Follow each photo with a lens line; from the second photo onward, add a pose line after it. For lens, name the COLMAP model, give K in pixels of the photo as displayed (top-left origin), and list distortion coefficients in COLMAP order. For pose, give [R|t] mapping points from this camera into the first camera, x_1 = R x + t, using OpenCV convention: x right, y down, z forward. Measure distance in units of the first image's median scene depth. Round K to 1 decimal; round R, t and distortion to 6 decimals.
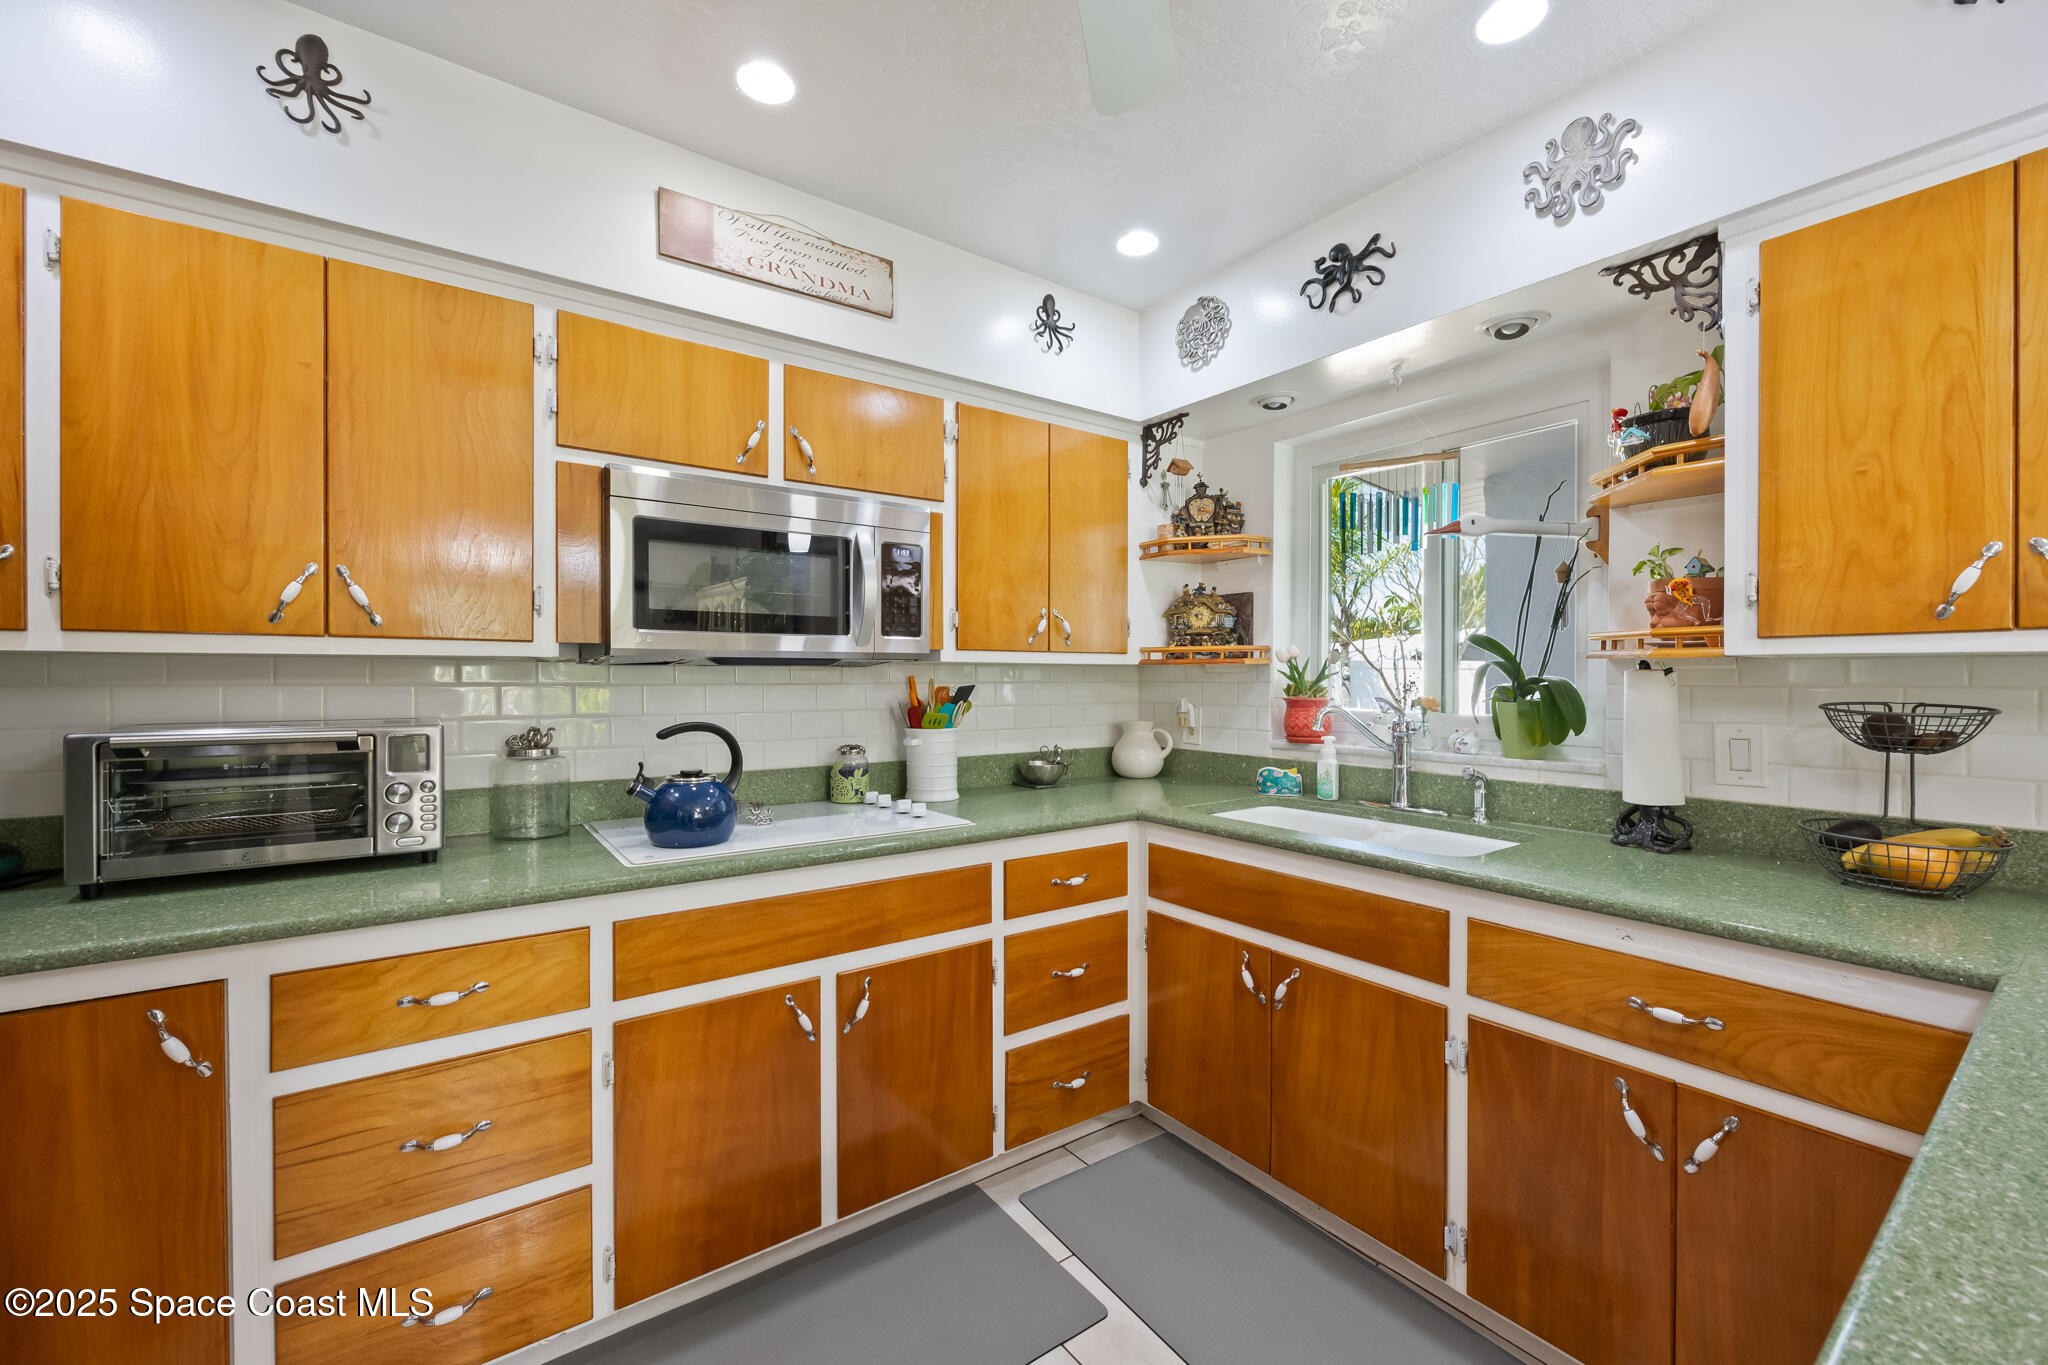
lens RADIAL K [[817.6, 0, 1024.3], [0, 817.6, 683.0], [0, 0, 1]] dist [-0.008472, 0.000047]
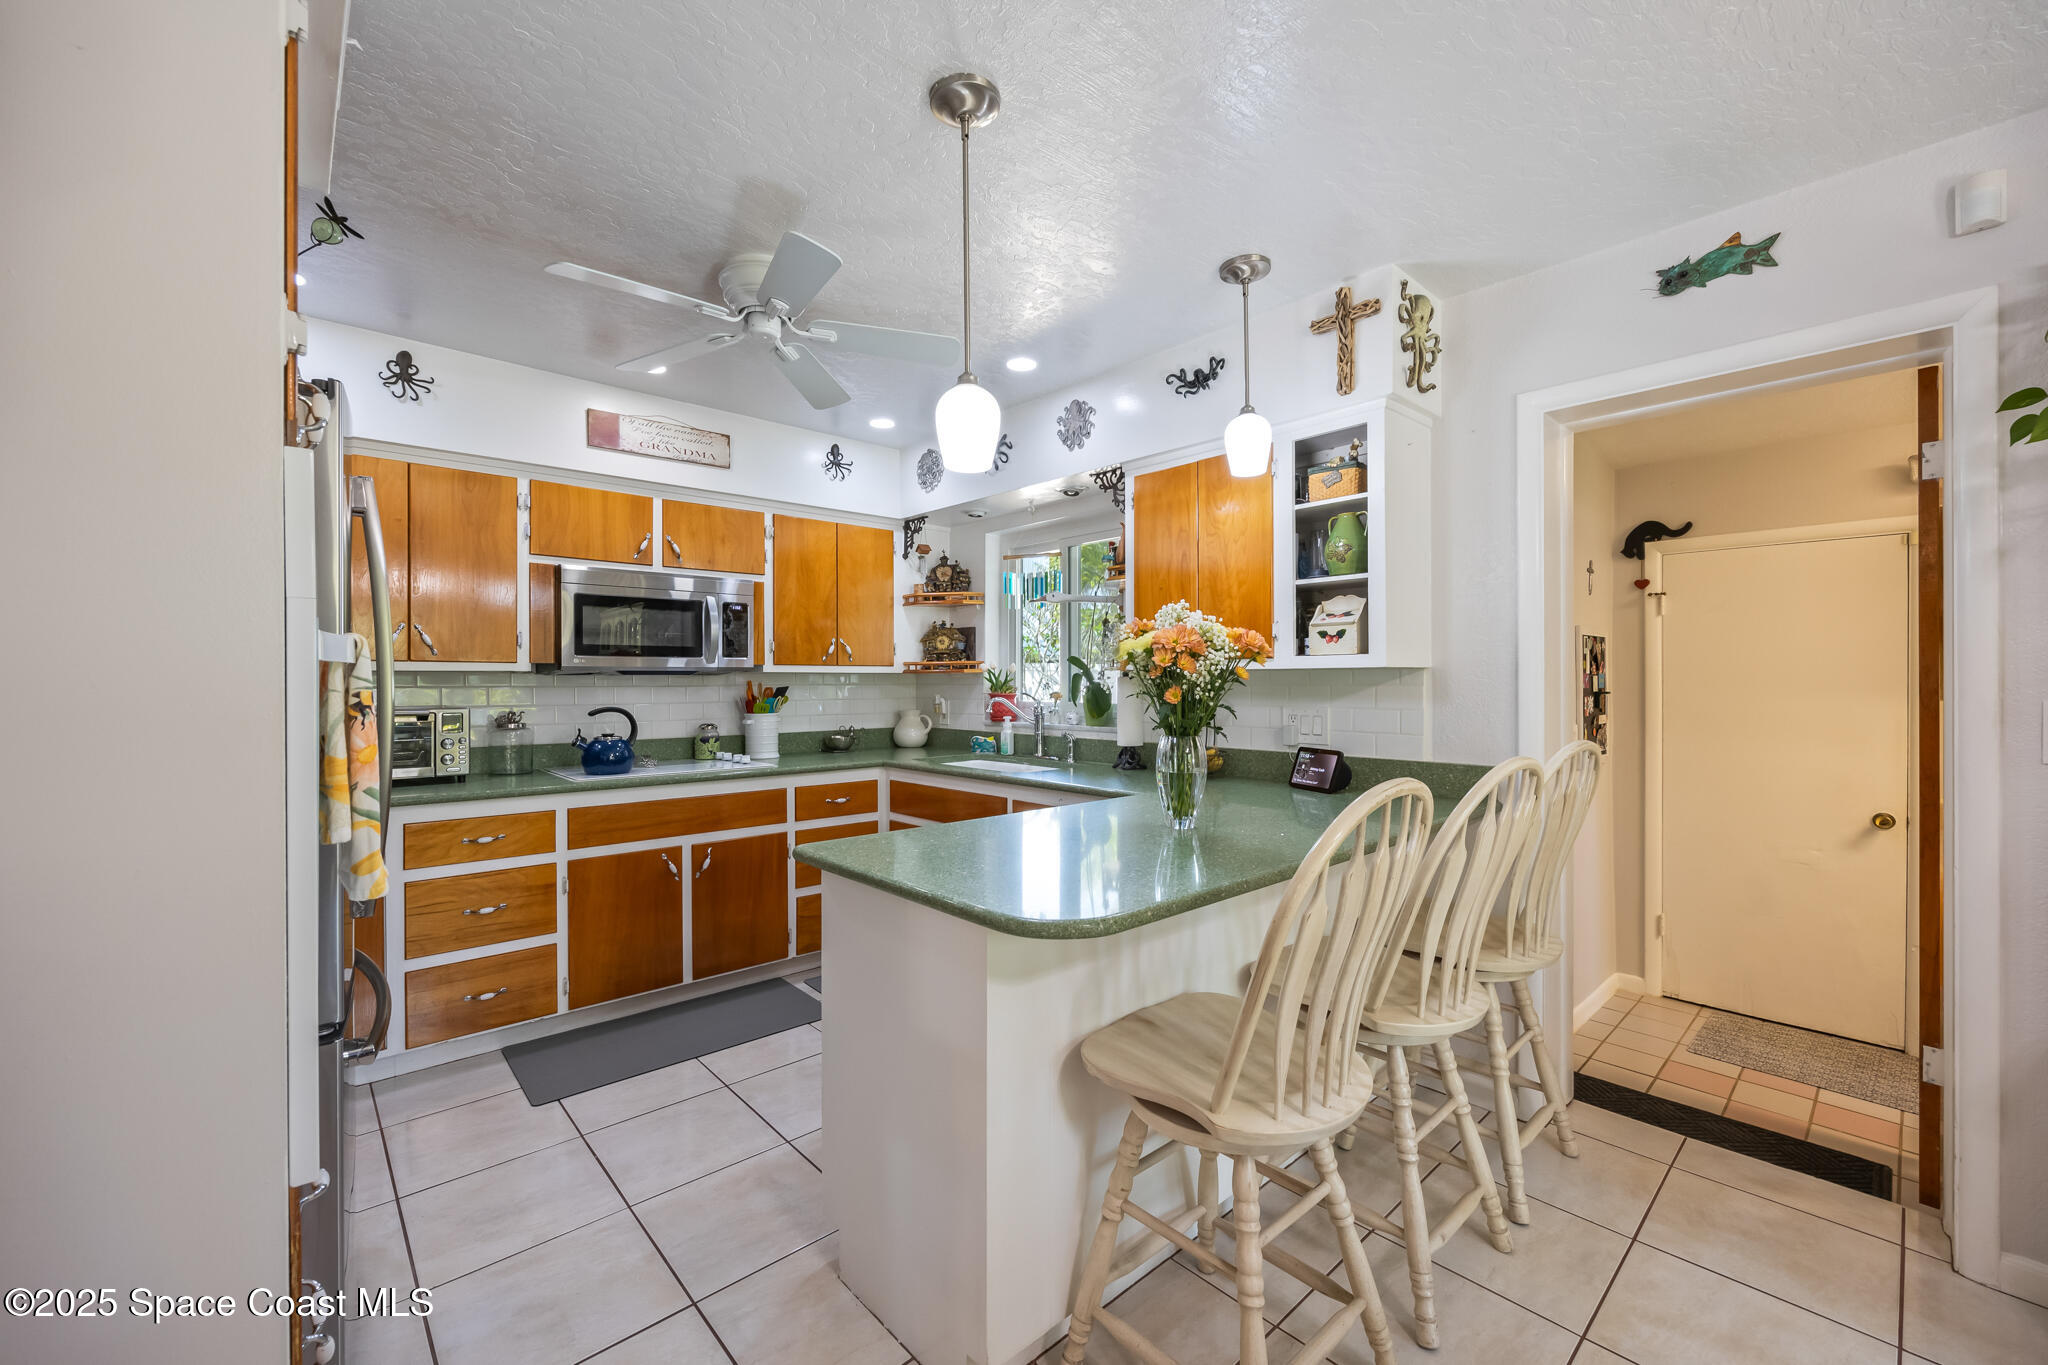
lens RADIAL K [[817.6, 0, 1023.1], [0, 817.6, 682.3], [0, 0, 1]] dist [-0.008472, 0.000047]
pose [[0.994256, -0.003403, 0.106972, 0.281106], [0.003895, 0.999983, -0.004384, 0.004209], [-0.106955, 0.004776, 0.994252, -0.803108]]
